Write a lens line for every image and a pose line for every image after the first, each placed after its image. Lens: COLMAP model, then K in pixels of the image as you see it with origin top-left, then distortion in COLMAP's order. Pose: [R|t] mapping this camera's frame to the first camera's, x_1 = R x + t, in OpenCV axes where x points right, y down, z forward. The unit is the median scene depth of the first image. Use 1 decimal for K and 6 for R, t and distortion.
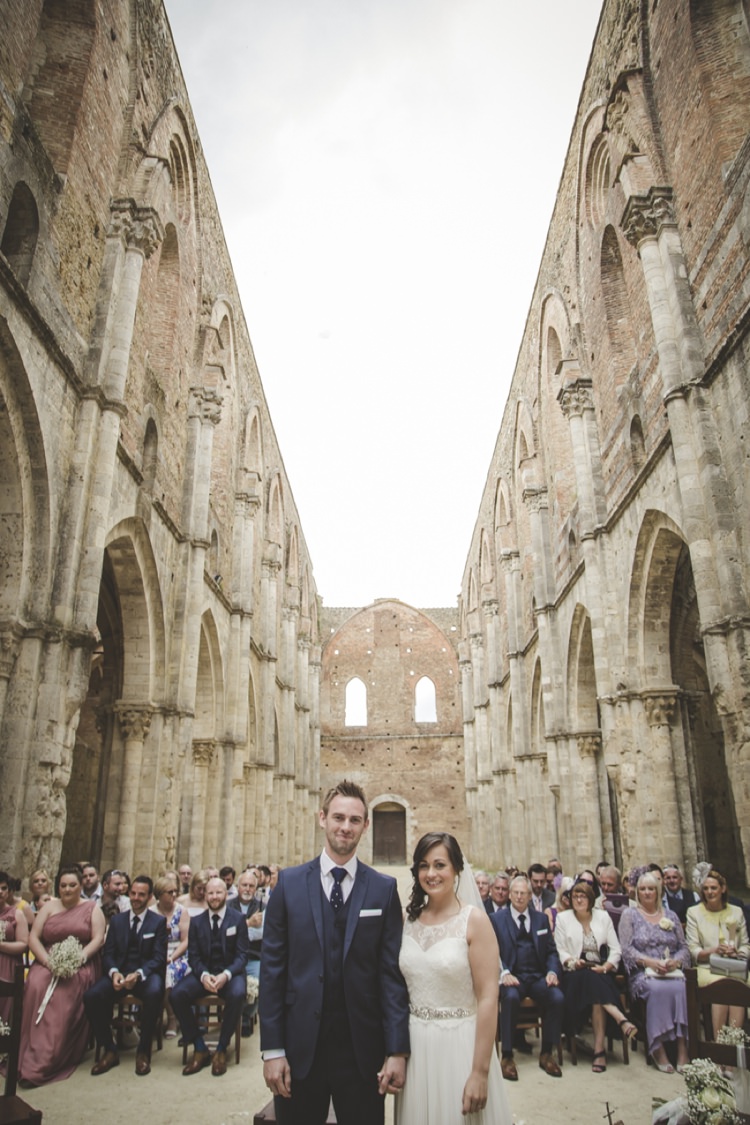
lens RADIAL K [[756.3, 0, 375.0], [0, 756.3, 562.5], [0, 0, 1]] dist [-0.136048, 0.076031]
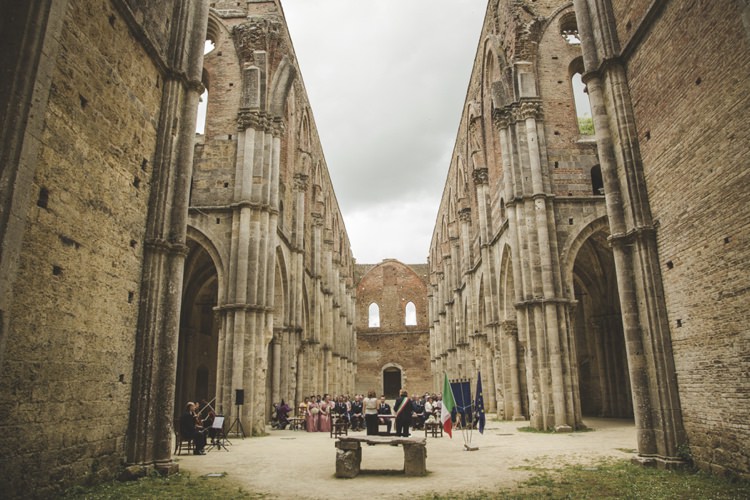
lens RADIAL K [[493.1, 0, 375.0], [0, 493.1, 250.0], [0, 0, 1]] dist [-0.135692, 0.064947]
pose [[0.999802, -0.014858, -0.013230, -0.010552], [0.015940, 0.996182, 0.085831, -0.215476], [0.011904, -0.086025, 0.996222, -0.568863]]
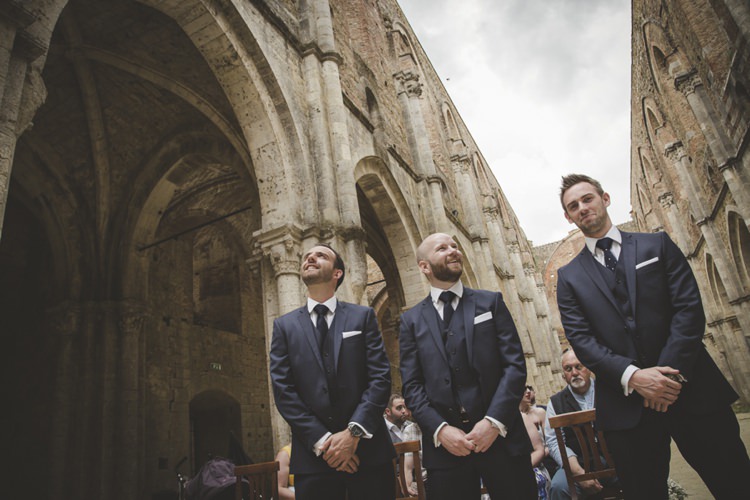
lens RADIAL K [[493.1, 0, 375.0], [0, 493.1, 250.0], [0, 0, 1]] dist [-0.135692, 0.064947]
pose [[0.897465, -0.270076, -0.348734, -0.051625], [0.267862, 0.961854, -0.055564, 0.089725], [0.350437, -0.043546, 0.935573, 0.147182]]
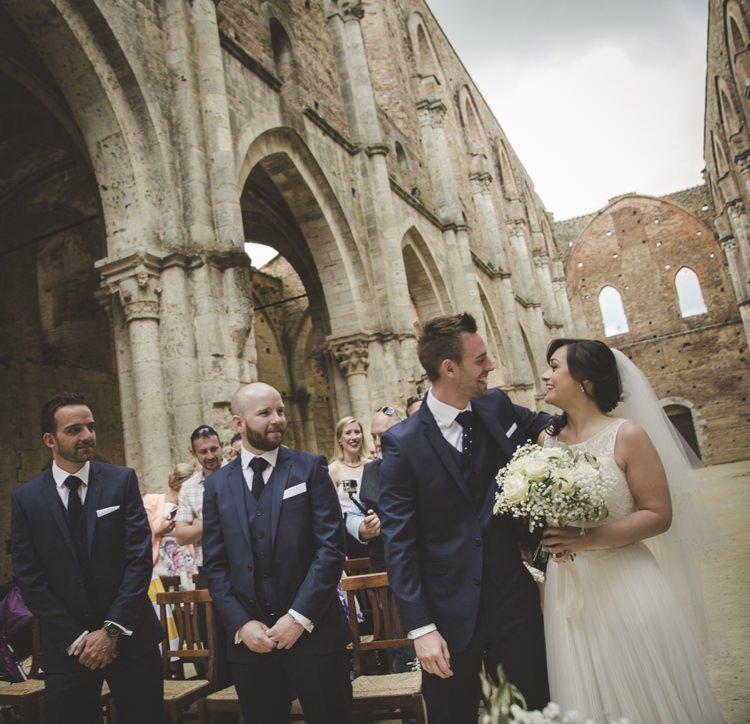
lens RADIAL K [[712.9, 0, 316.3], [0, 712.9, 360.5], [0, 0, 1]] dist [-0.134754, 0.071055]
pose [[0.885481, -0.196700, -0.420990, 0.003895], [0.274336, 0.952536, 0.131966, 0.067067], [0.375050, -0.232346, 0.897414, 0.141157]]
